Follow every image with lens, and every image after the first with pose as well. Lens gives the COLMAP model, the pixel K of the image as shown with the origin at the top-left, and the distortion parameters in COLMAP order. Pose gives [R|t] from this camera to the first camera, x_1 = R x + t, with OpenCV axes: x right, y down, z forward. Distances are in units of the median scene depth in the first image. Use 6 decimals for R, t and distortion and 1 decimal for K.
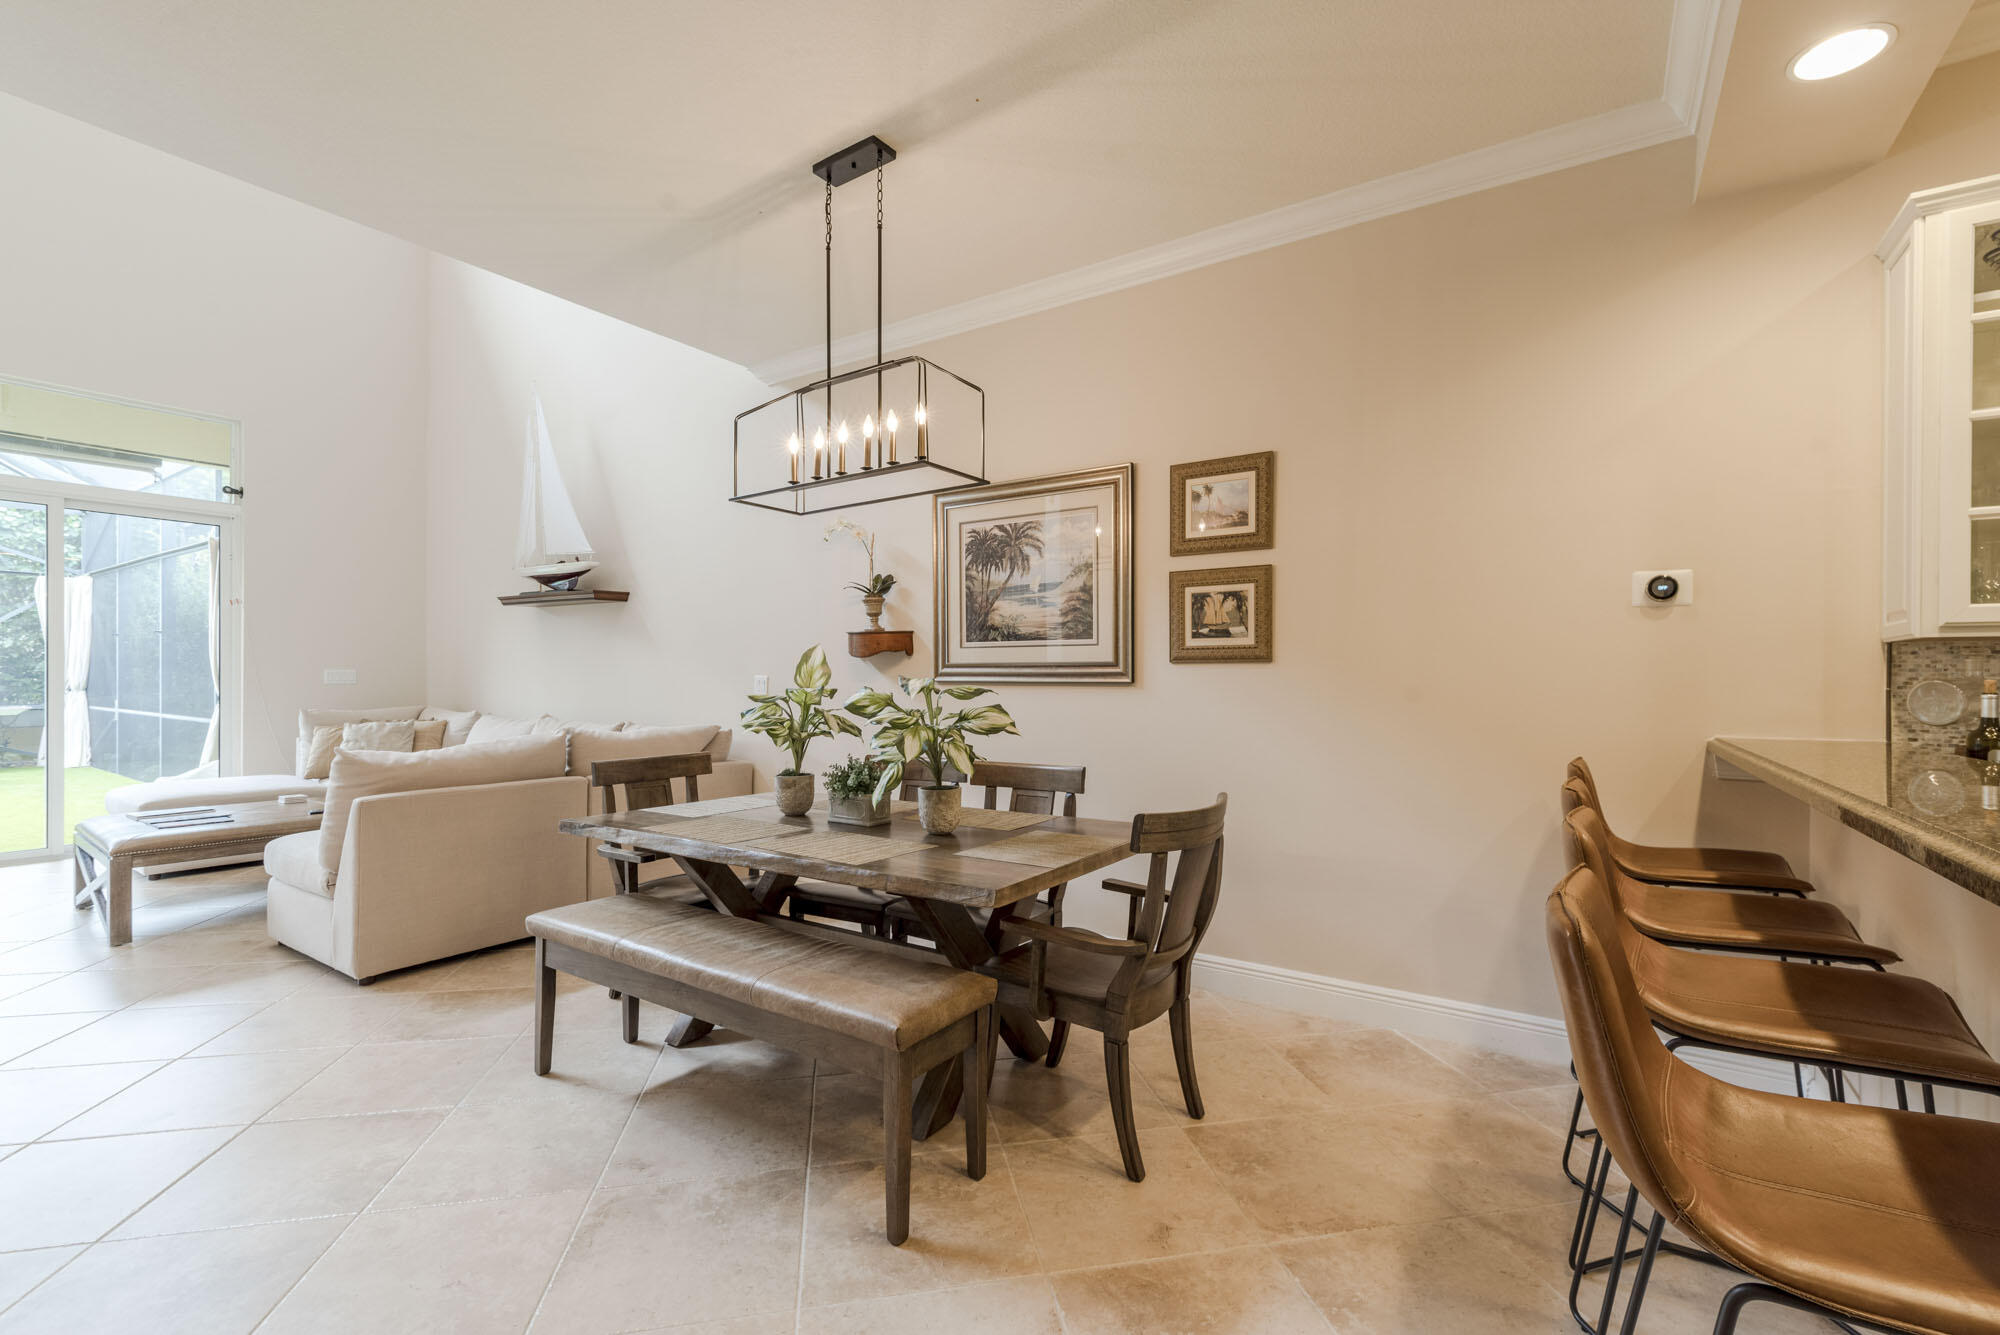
lens RADIAL K [[850.0, 0, 1013.8], [0, 850.0, 679.3], [0, 0, 1]] dist [0.000028, -0.000287]
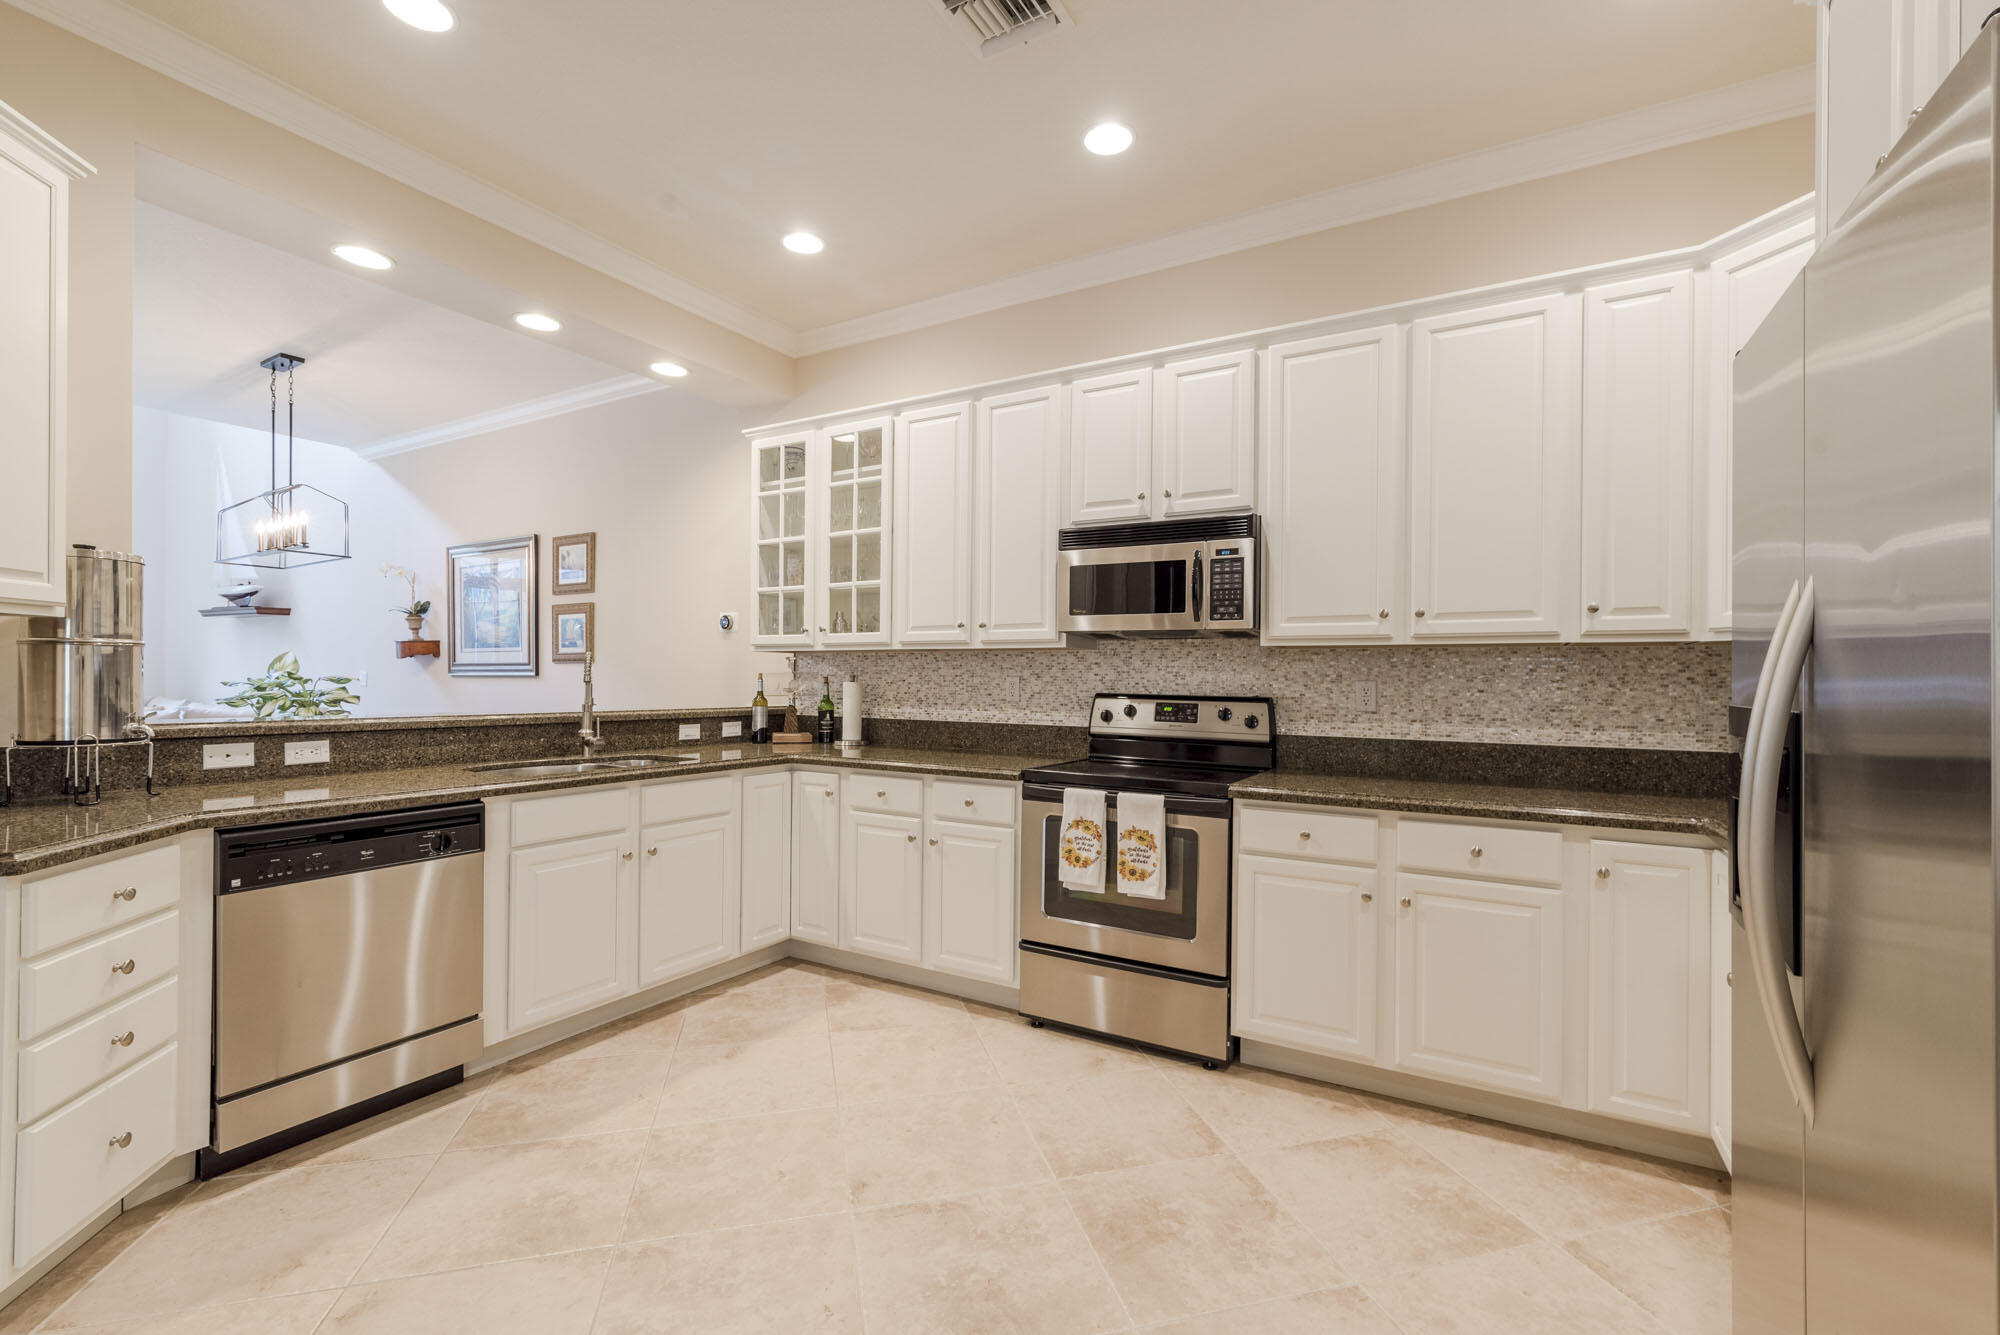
lens RADIAL K [[852.8, 0, 1020.7], [0, 852.8, 675.2], [0, 0, 1]] dist [0.001107, -0.000051]
pose [[0.997611, 0.001343, 0.069064, 0.903428], [-0.000918, 0.999980, -0.006186, 0.011399], [-0.069071, 0.006108, 0.997593, -0.605252]]
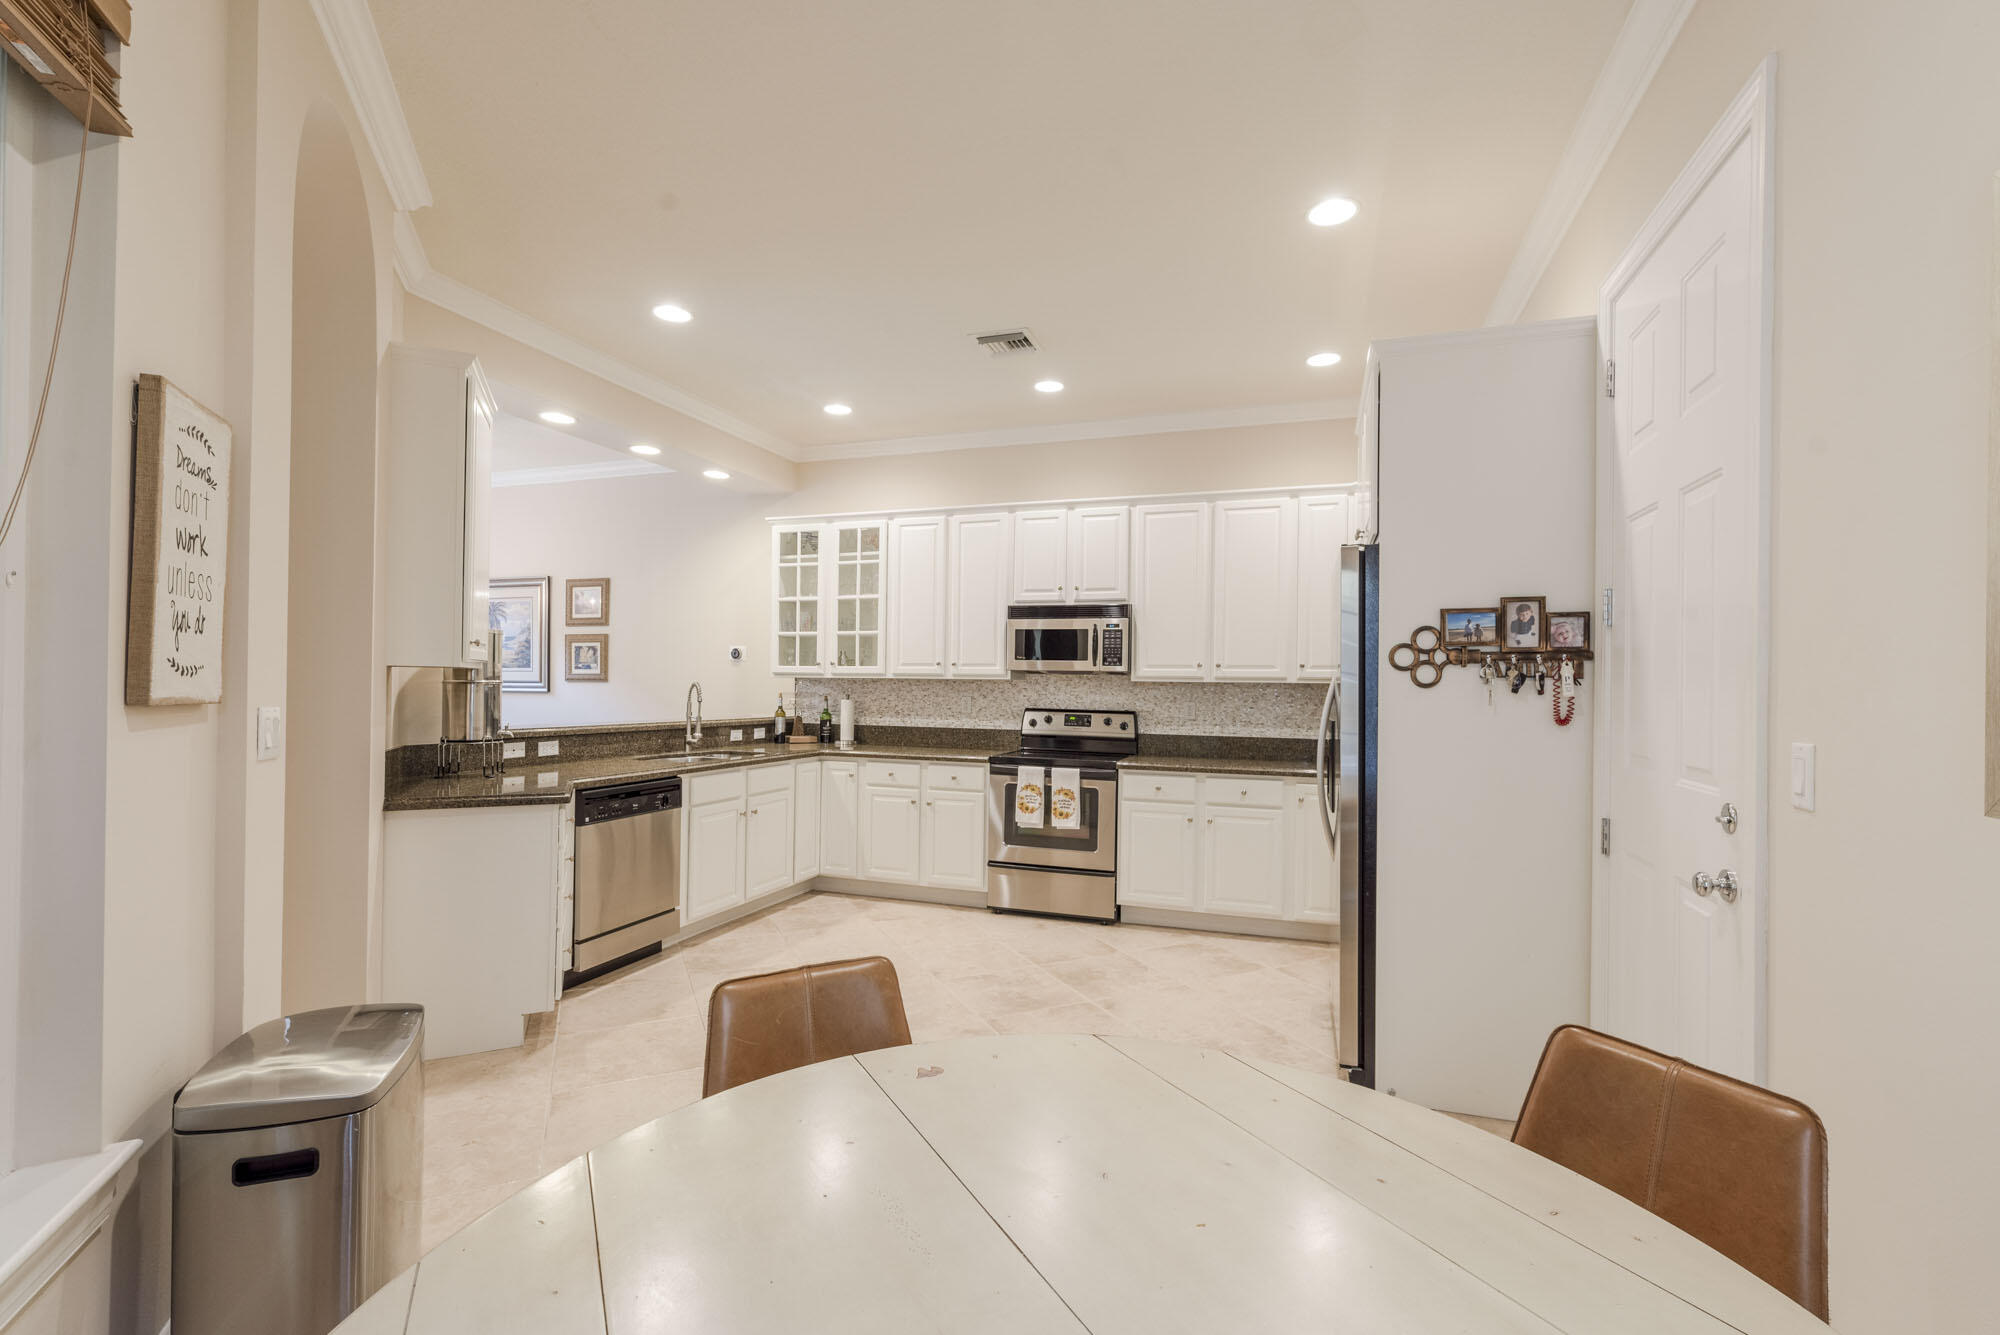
lens RADIAL K [[853.2, 0, 1024.7], [0, 853.2, 677.6], [0, 0, 1]] dist [0.001495, 0.000190]
pose [[0.964775, 0.007722, 0.262963, 0.656474], [-0.004898, 0.999923, -0.011392, -0.011066], [-0.263031, 0.009703, 0.964739, -1.100557]]
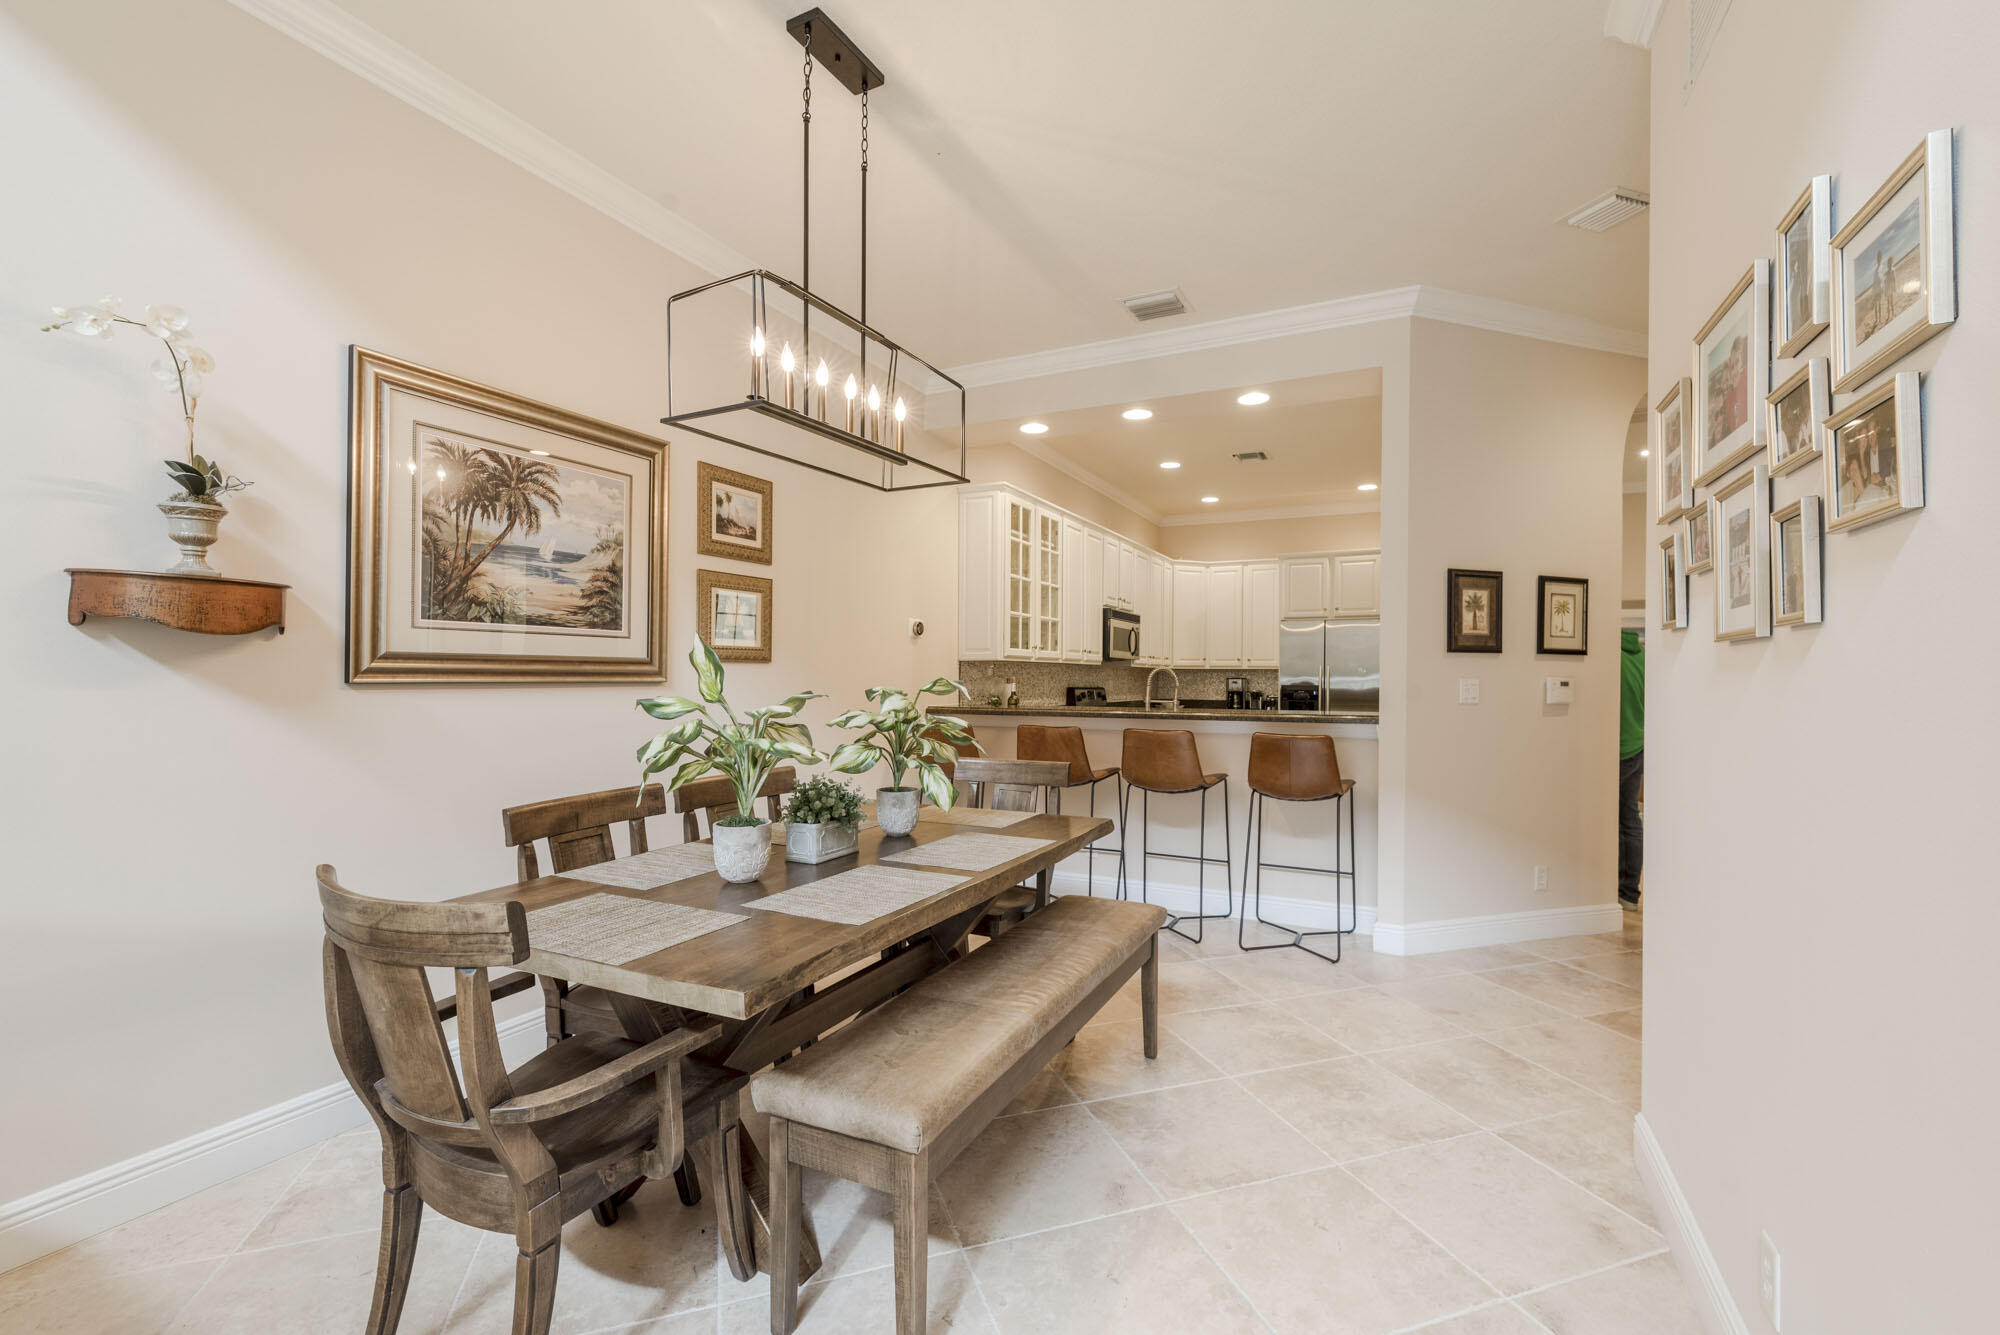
lens RADIAL K [[853.2, 0, 1024.7], [0, 853.2, 677.6], [0, 0, 1]] dist [0.001495, 0.000190]
pose [[-0.136541, -0.006875, 0.990611, -0.818479], [-0.004144, 0.999971, 0.006369, -0.007970], [-0.990626, -0.003236, -0.136565, 0.734653]]
